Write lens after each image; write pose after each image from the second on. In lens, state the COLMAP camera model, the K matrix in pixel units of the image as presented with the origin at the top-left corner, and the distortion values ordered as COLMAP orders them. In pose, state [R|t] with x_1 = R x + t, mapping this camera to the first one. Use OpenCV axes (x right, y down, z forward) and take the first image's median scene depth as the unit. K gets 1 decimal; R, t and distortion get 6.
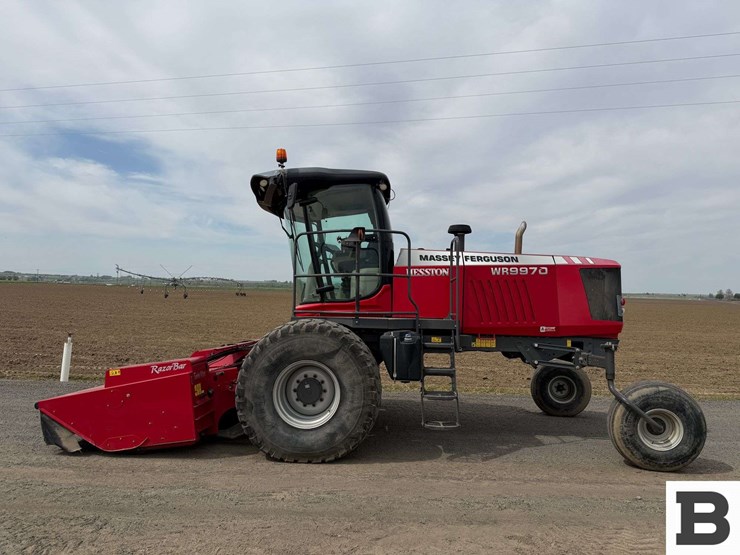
lens RADIAL K [[521.6, 0, 368.4], [0, 521.6, 279.2], [0, 0, 1]] dist [0.080835, -0.129653]
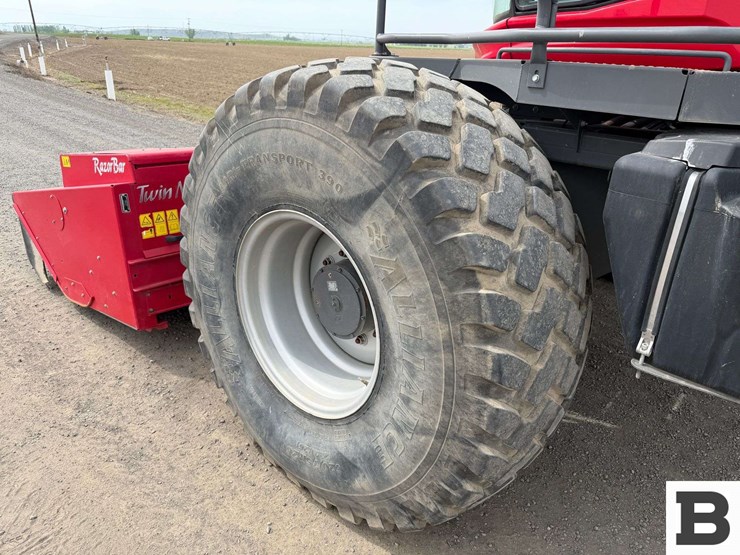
lens RADIAL K [[527.1, 0, 370.0], [0, 527.1, 277.5], [0, 0, 1]] dist [-0.009148, -0.005741]
pose [[0.746515, 0.267625, -0.609173, 0.093408], [-0.001249, 0.916105, 0.400937, 0.071561], [0.665367, -0.298544, 0.684220, 0.795445]]
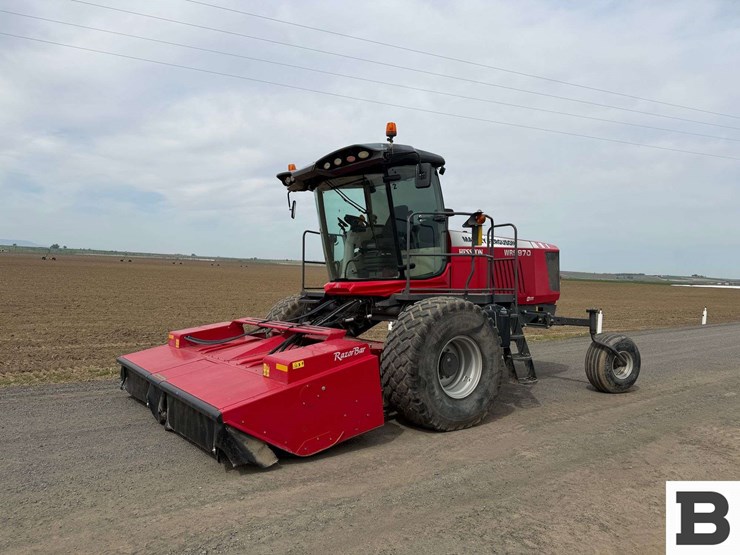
lens RADIAL K [[521.6, 0, 368.4], [0, 521.6, 279.2], [0, 0, 1]] dist [0.080835, -0.129653]
pose [[0.799851, -0.006140, 0.600167, -0.882009], [-0.032849, 0.998001, 0.053990, -0.010613], [-0.599299, -0.062899, 0.798051, 0.260000]]
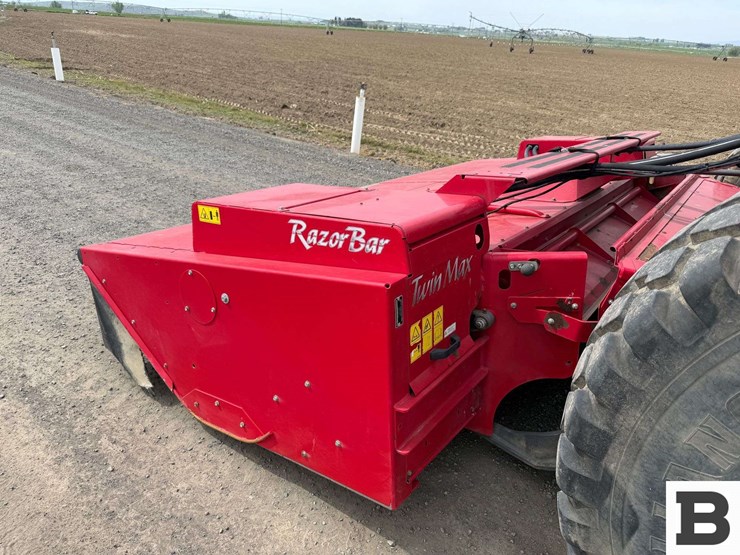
lens RADIAL K [[523.1, 0, 366.8], [0, 523.1, 271.1], [0, 0, 1]] dist [0.028389, -0.032948]
pose [[0.810045, 0.261723, -0.524717, -0.215235], [-0.022286, 0.907956, 0.418474, 0.068116], [0.585943, -0.327289, 0.741318, 0.789006]]
